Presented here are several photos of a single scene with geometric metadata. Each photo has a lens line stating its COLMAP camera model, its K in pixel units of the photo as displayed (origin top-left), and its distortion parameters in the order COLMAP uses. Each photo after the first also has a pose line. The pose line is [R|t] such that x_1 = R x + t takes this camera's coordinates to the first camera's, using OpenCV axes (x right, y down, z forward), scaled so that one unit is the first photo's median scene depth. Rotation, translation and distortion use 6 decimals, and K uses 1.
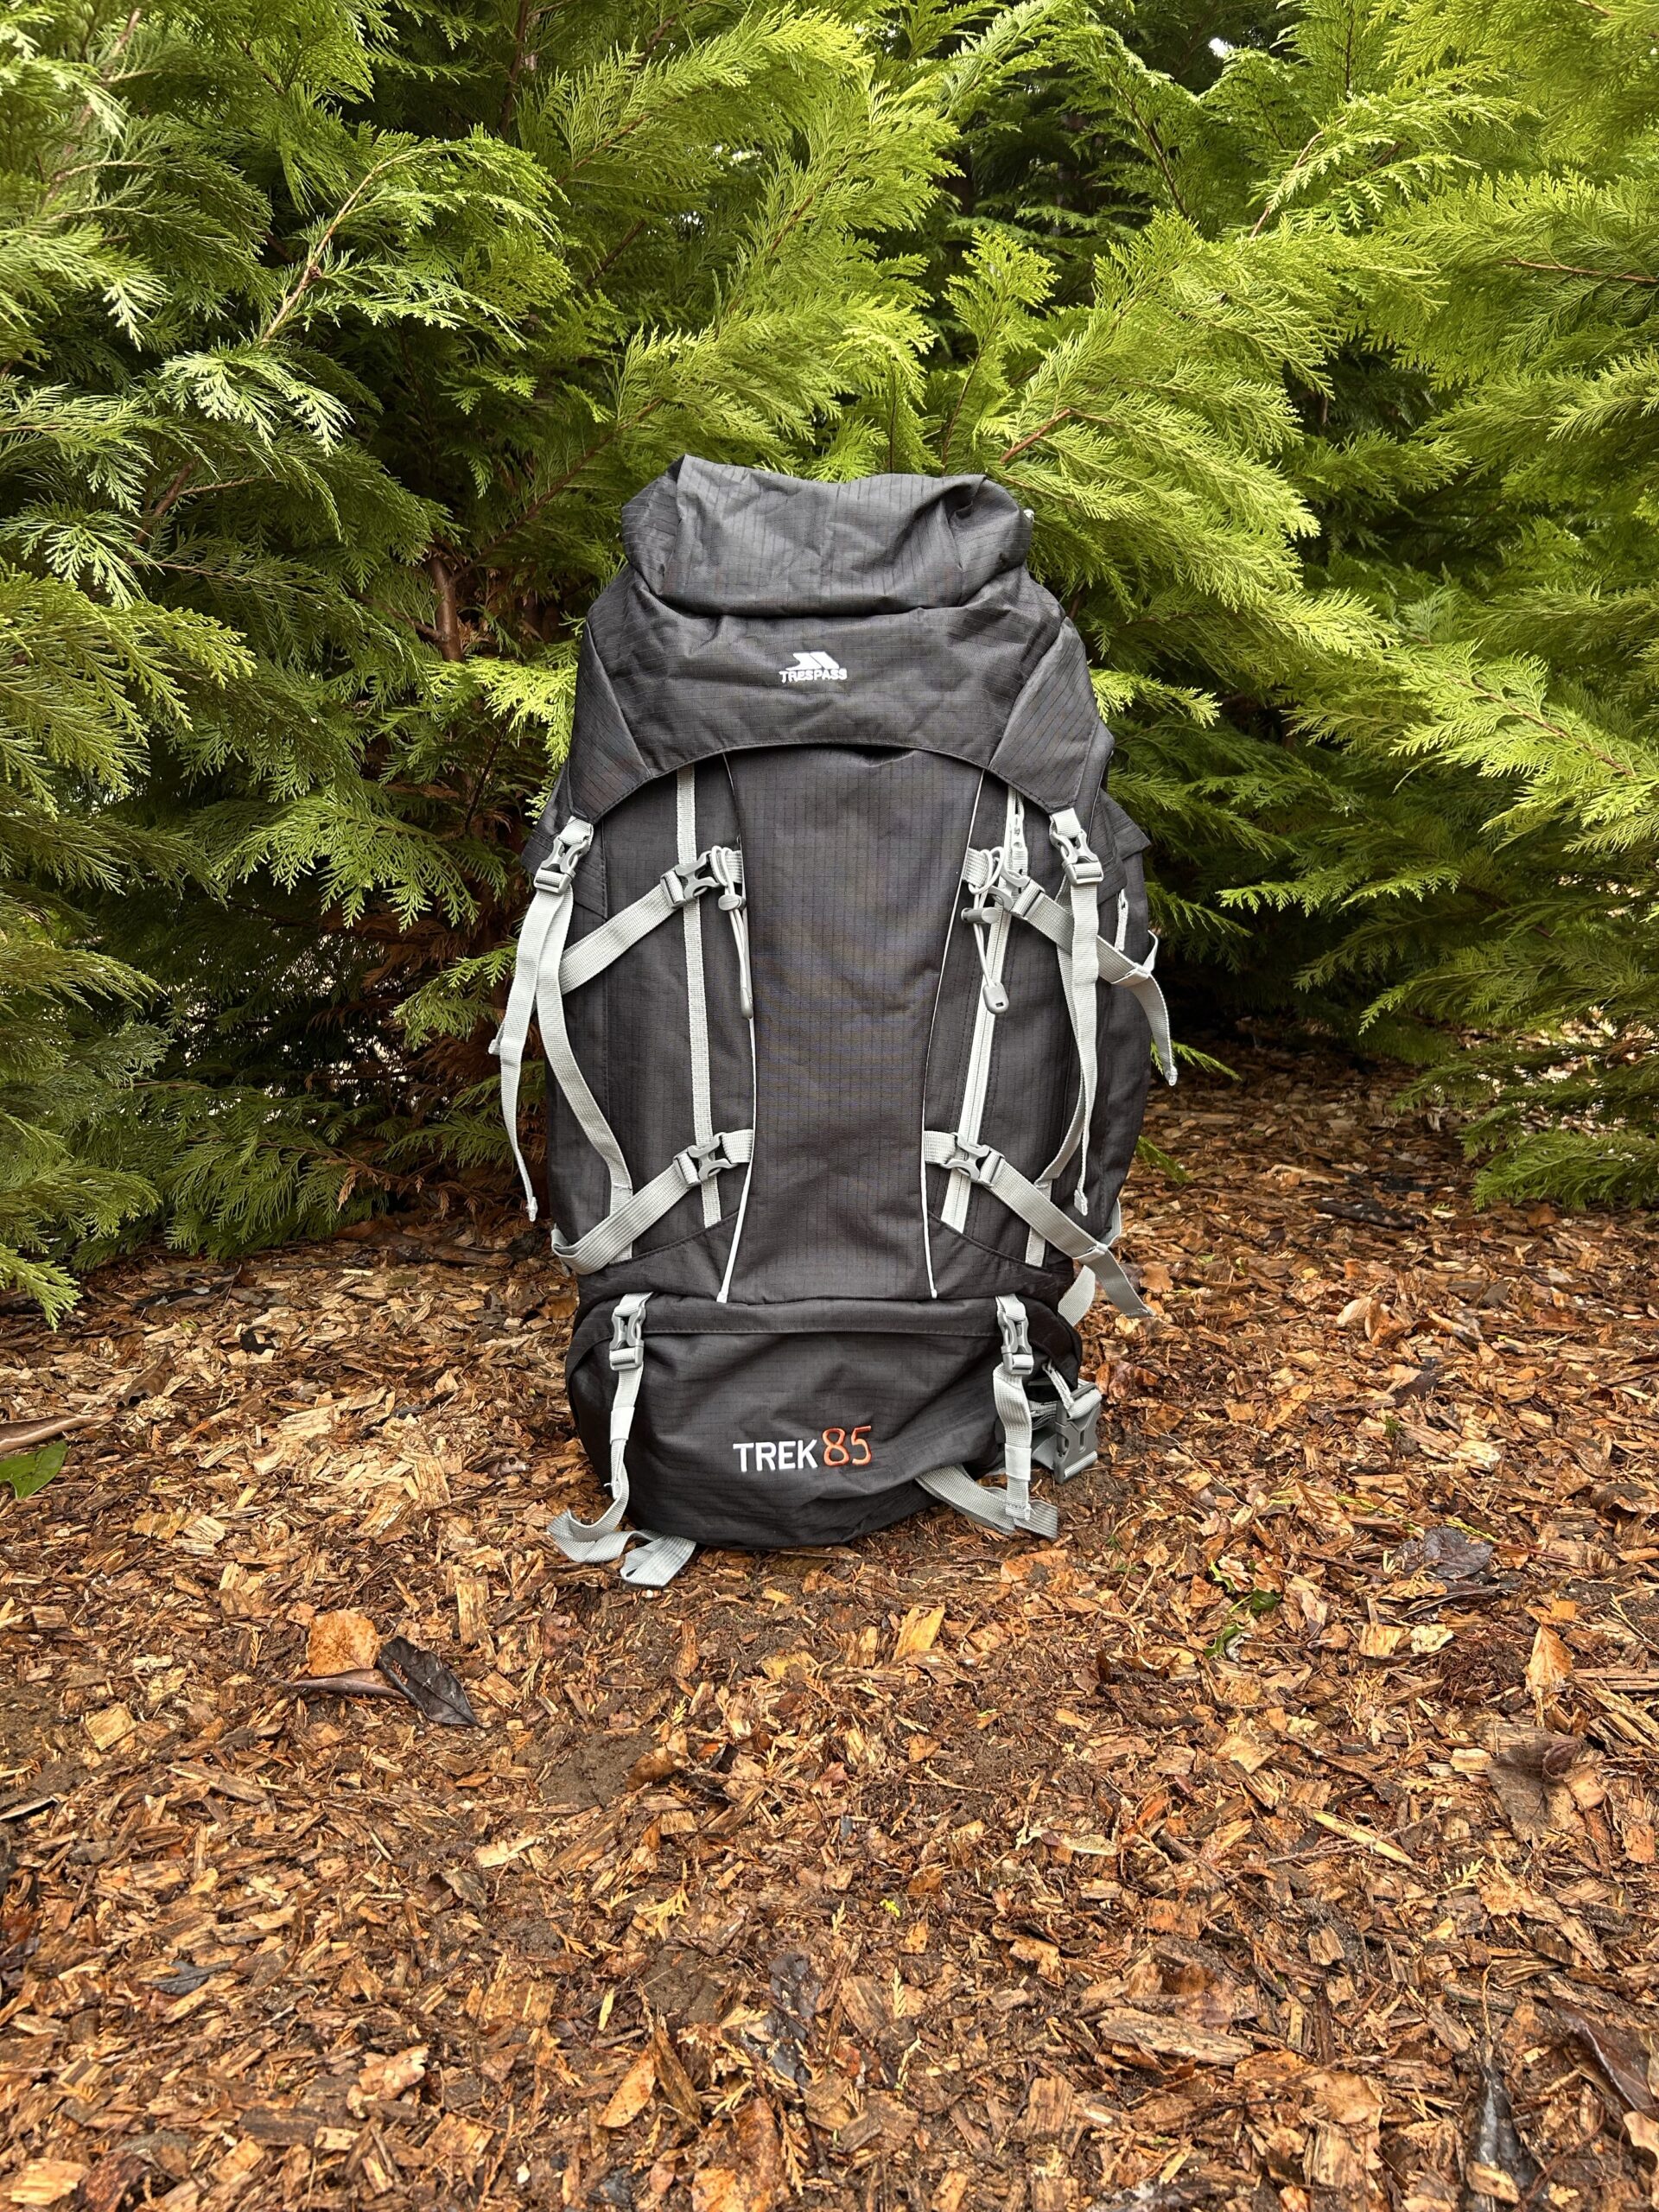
lens RADIAL K [[1694.8, 0, 836.9], [0, 1694.8, 1115.6], [0, 0, 1]] dist [0.032381, -0.035363]
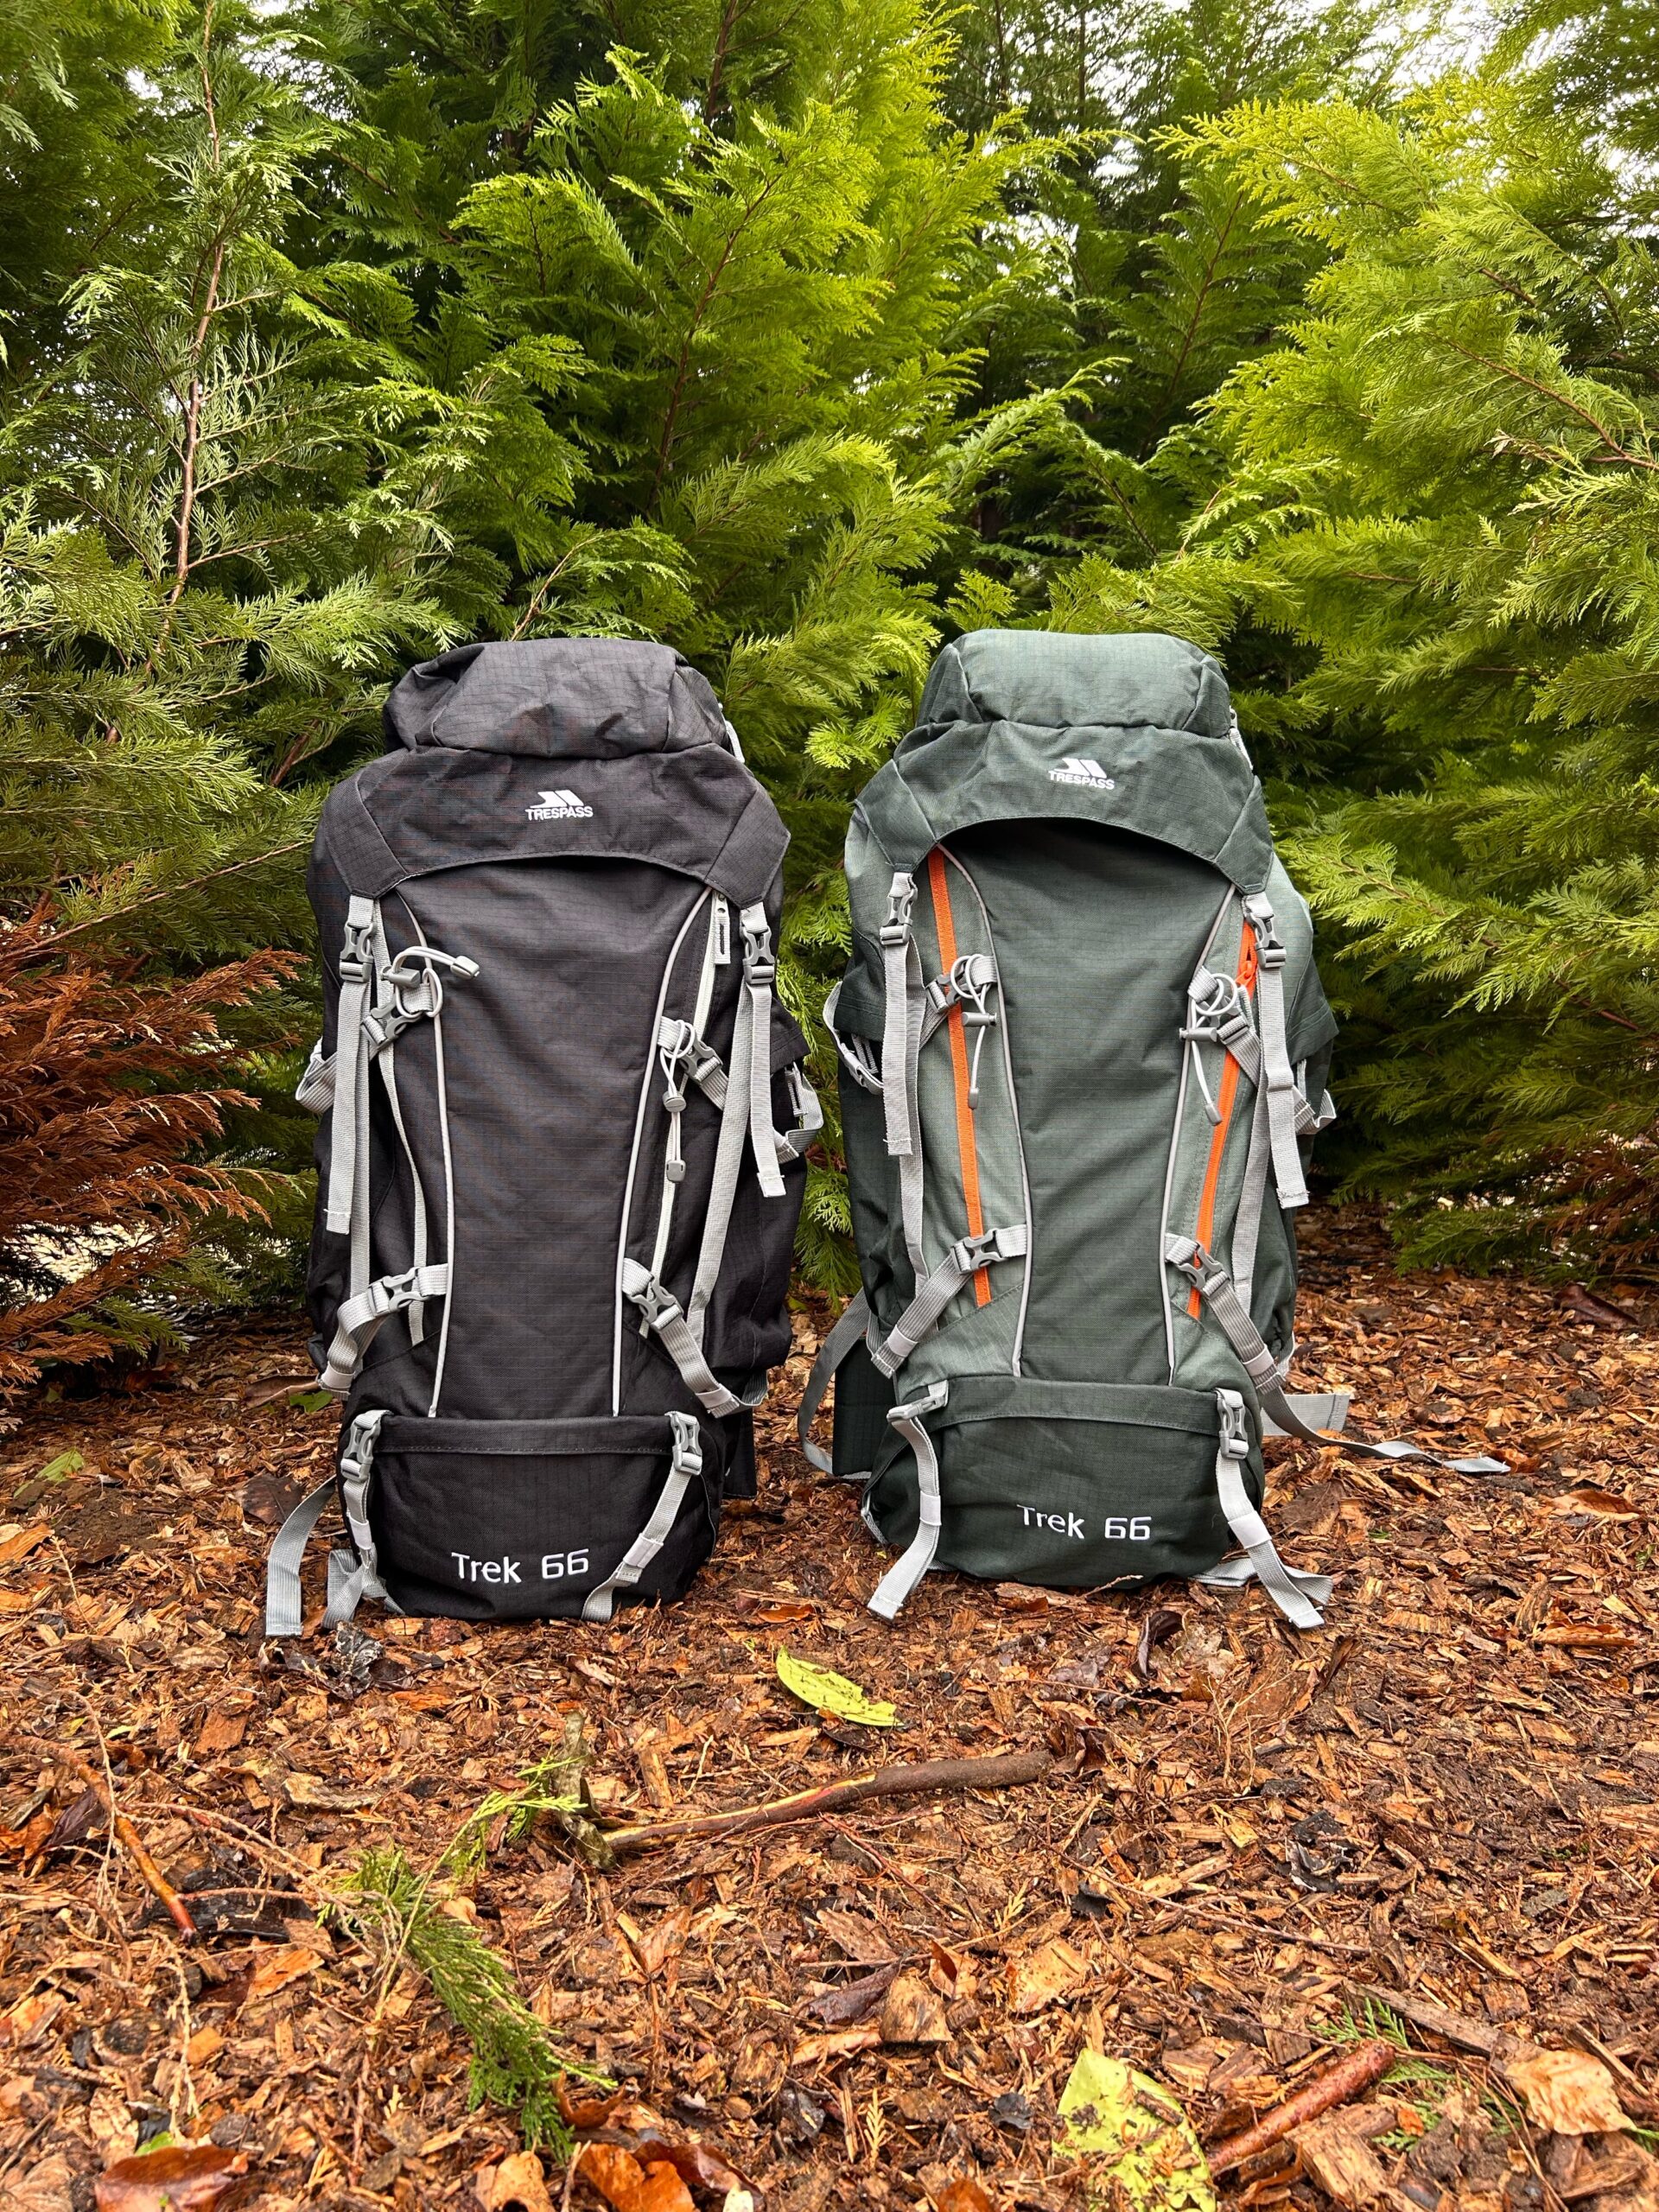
lens RADIAL K [[1694.8, 0, 831.1], [0, 1694.8, 1104.2], [0, 0, 1]] dist [0.032381, -0.035363]
pose [[0.997996, -0.008638, -0.062685, 0.049746], [-0.000810, 0.988812, -0.149165, 0.154138], [0.063272, 0.148917, 0.986823, -0.375112]]
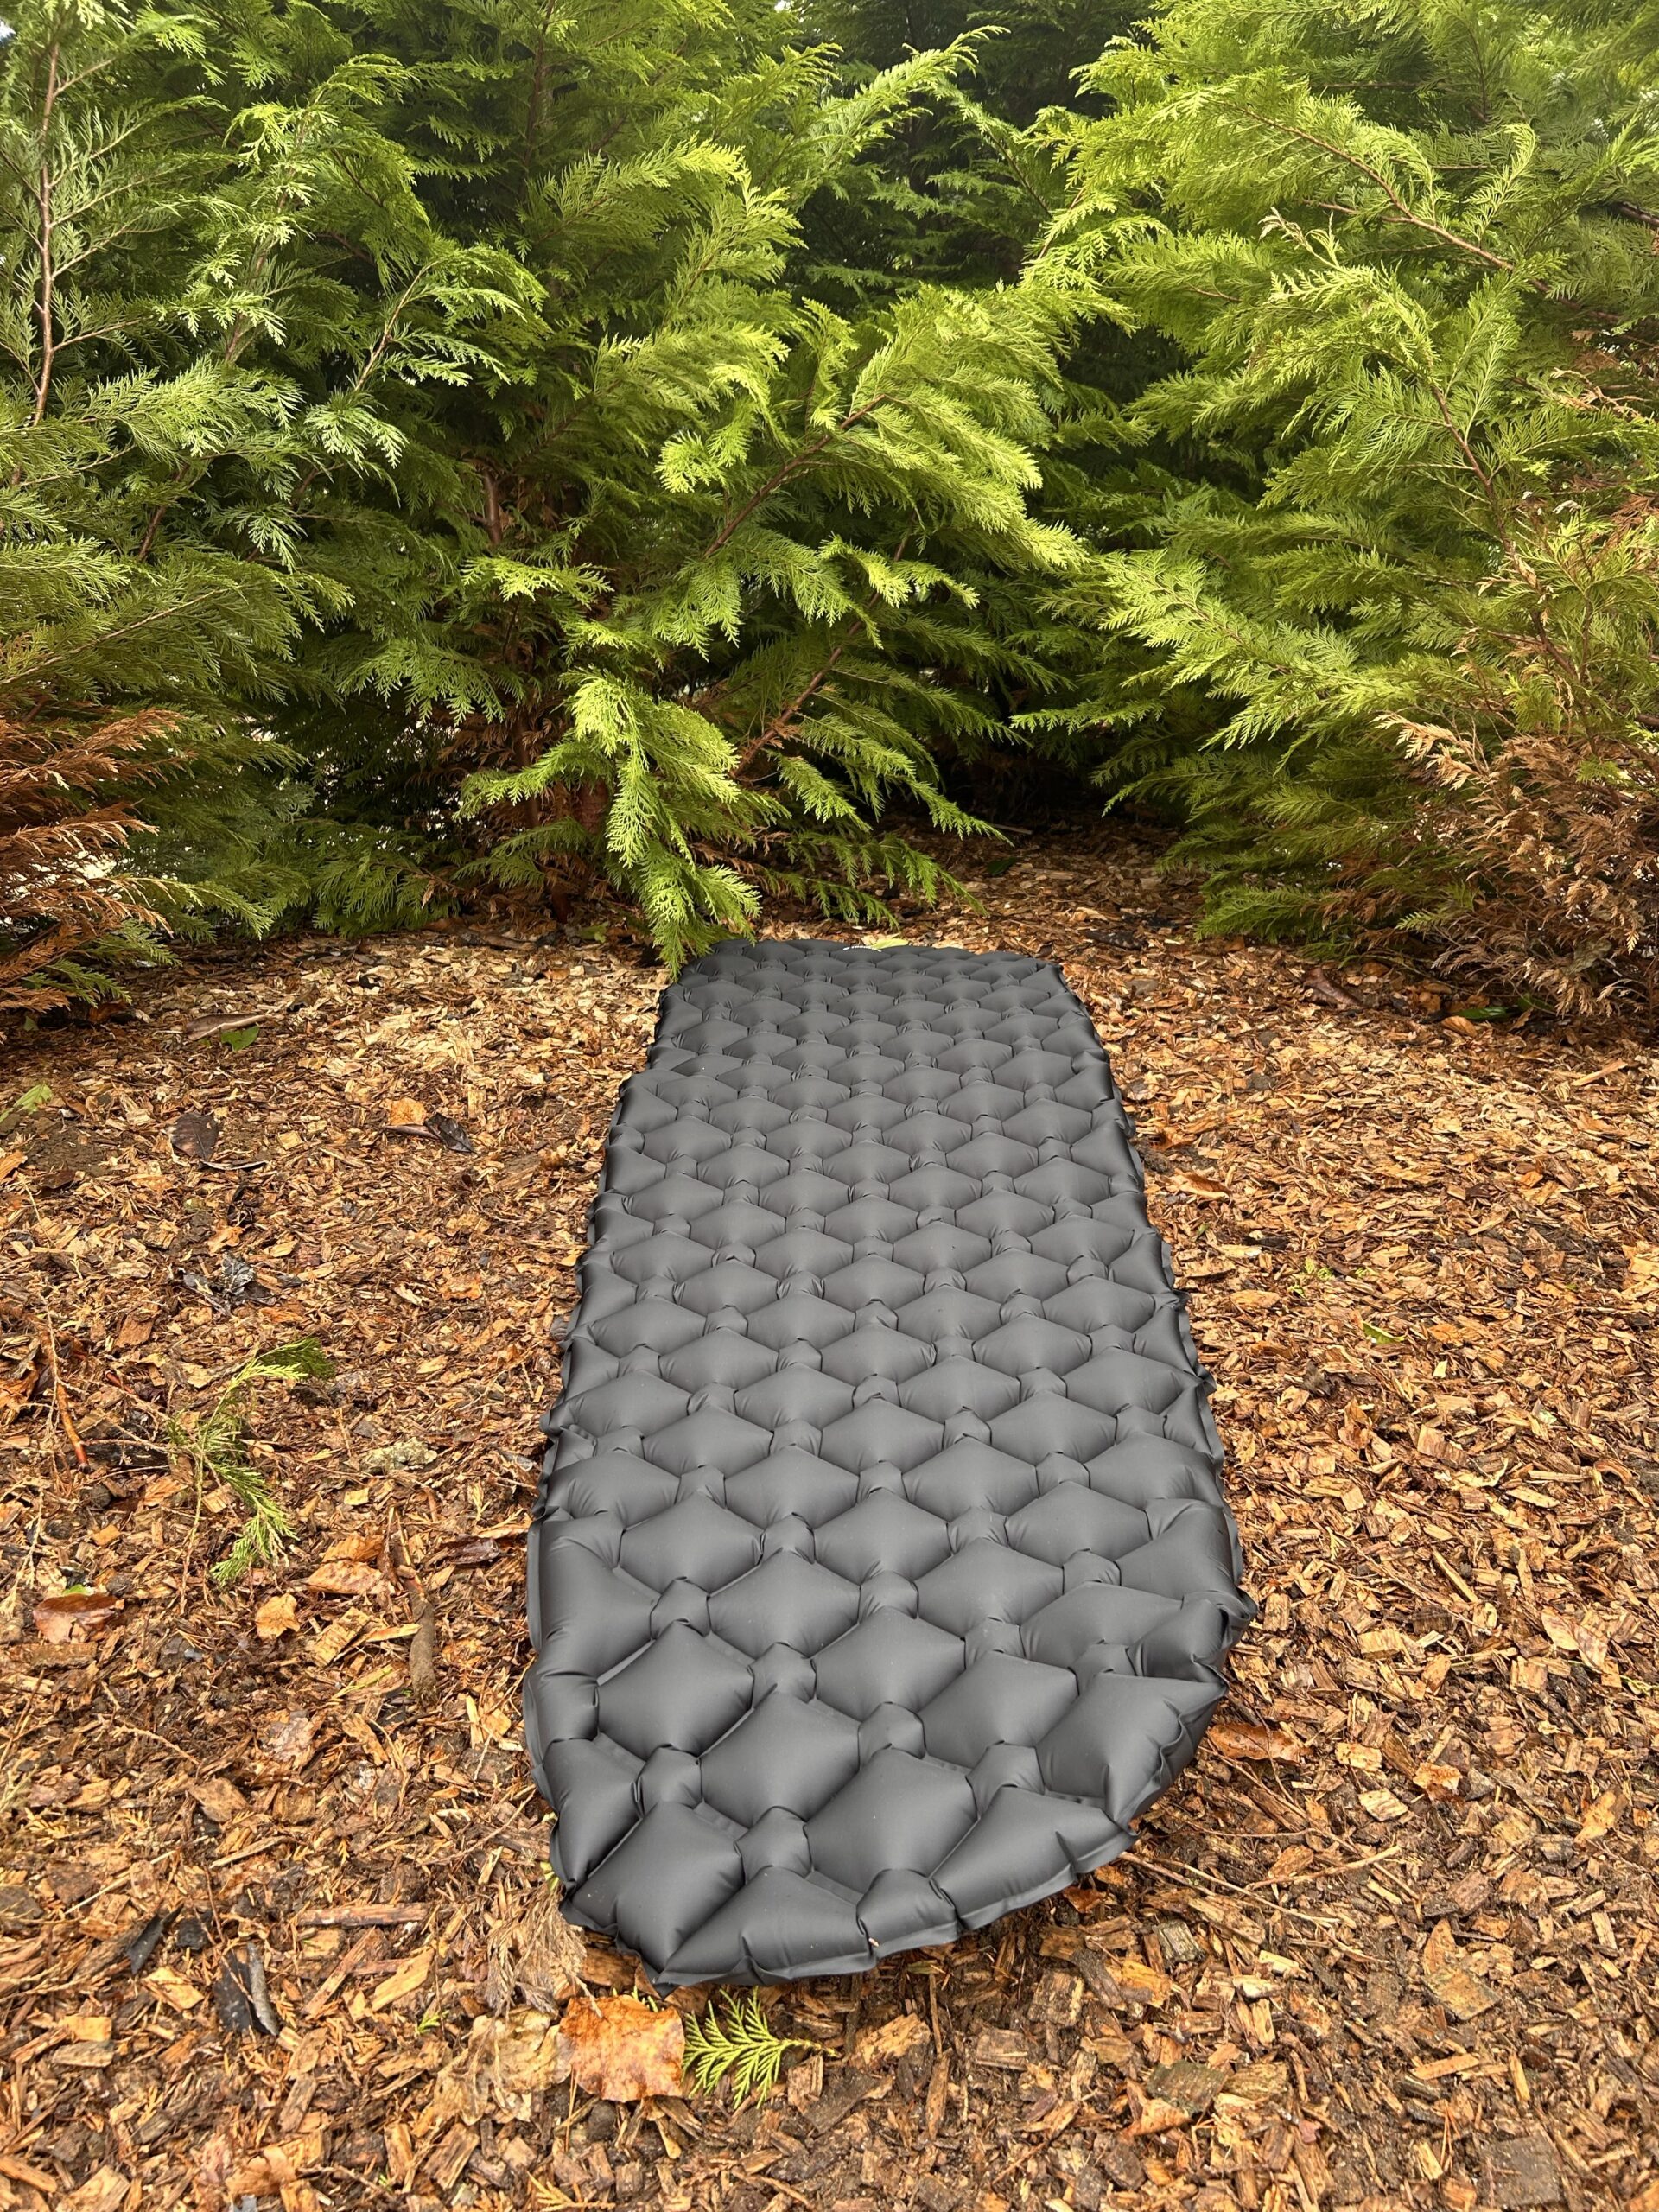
lens RADIAL K [[1694.8, 0, 863.5], [0, 1694.8, 1125.8], [0, 0, 1]] dist [0.032381, -0.035363]
pose [[0.997366, 0.044257, -0.057460, 0.238809], [-0.035899, 0.989625, 0.139116, 0.026745], [0.063020, -0.136687, 0.988608, -0.618278]]
